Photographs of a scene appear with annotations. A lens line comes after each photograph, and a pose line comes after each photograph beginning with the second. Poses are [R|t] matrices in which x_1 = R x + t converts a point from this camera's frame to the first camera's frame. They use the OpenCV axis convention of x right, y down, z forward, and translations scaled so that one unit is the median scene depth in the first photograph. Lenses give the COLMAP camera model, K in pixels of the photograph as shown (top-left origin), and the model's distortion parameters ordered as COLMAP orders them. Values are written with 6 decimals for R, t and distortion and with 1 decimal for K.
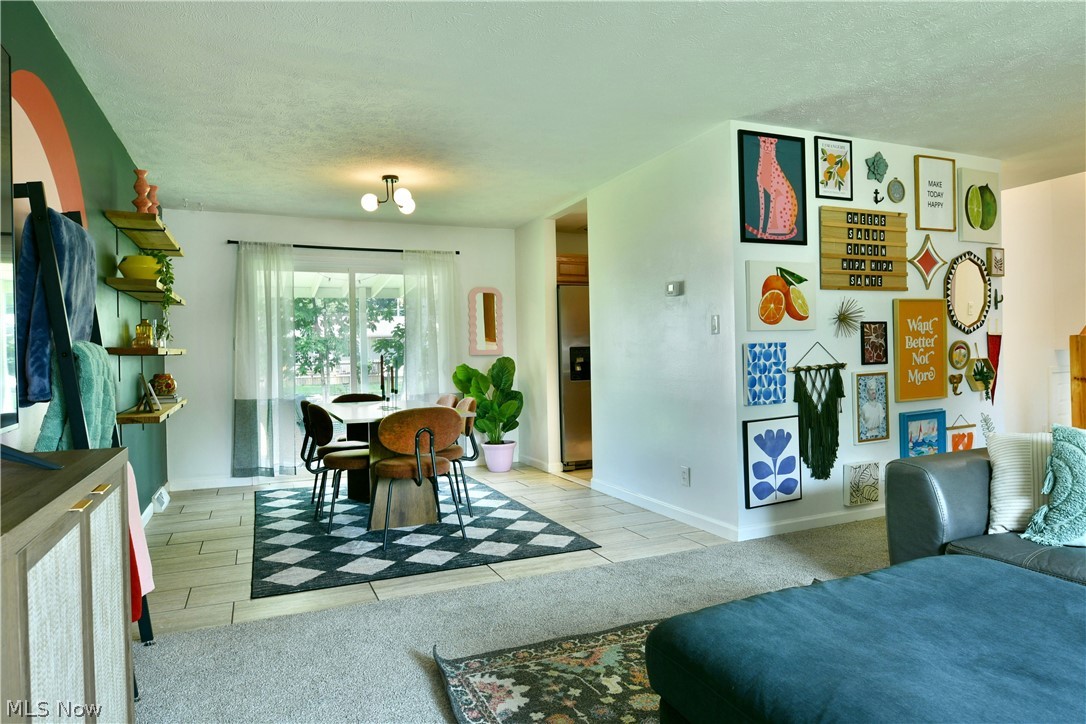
lens RADIAL K [[661.7, 0, 537.0], [0, 661.7, 362.1], [0, 0, 1]] dist [-0.011330, -0.006701]
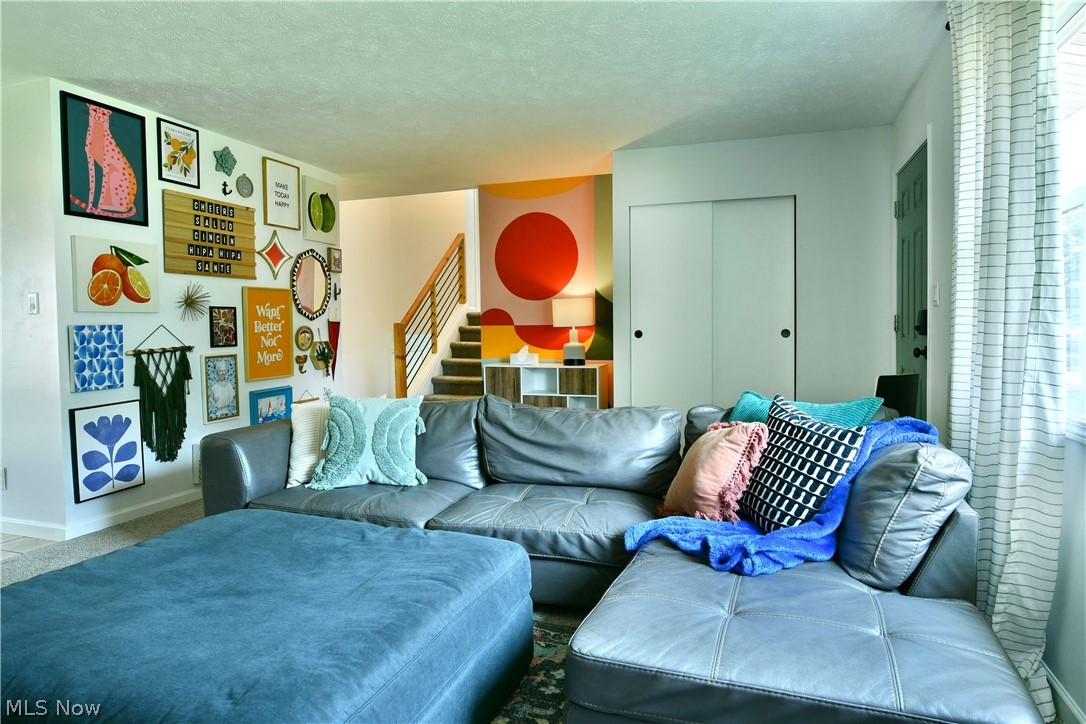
lens RADIAL K [[661.7, 0, 546.7], [0, 661.7, 354.0], [0, 0, 1]] dist [-0.011330, -0.006701]
pose [[0.668700, -0.012748, 0.743423, 0.075750], [0.001540, 0.999875, 0.015760, -0.001443], [-0.743531, -0.009394, 0.668635, -0.104517]]
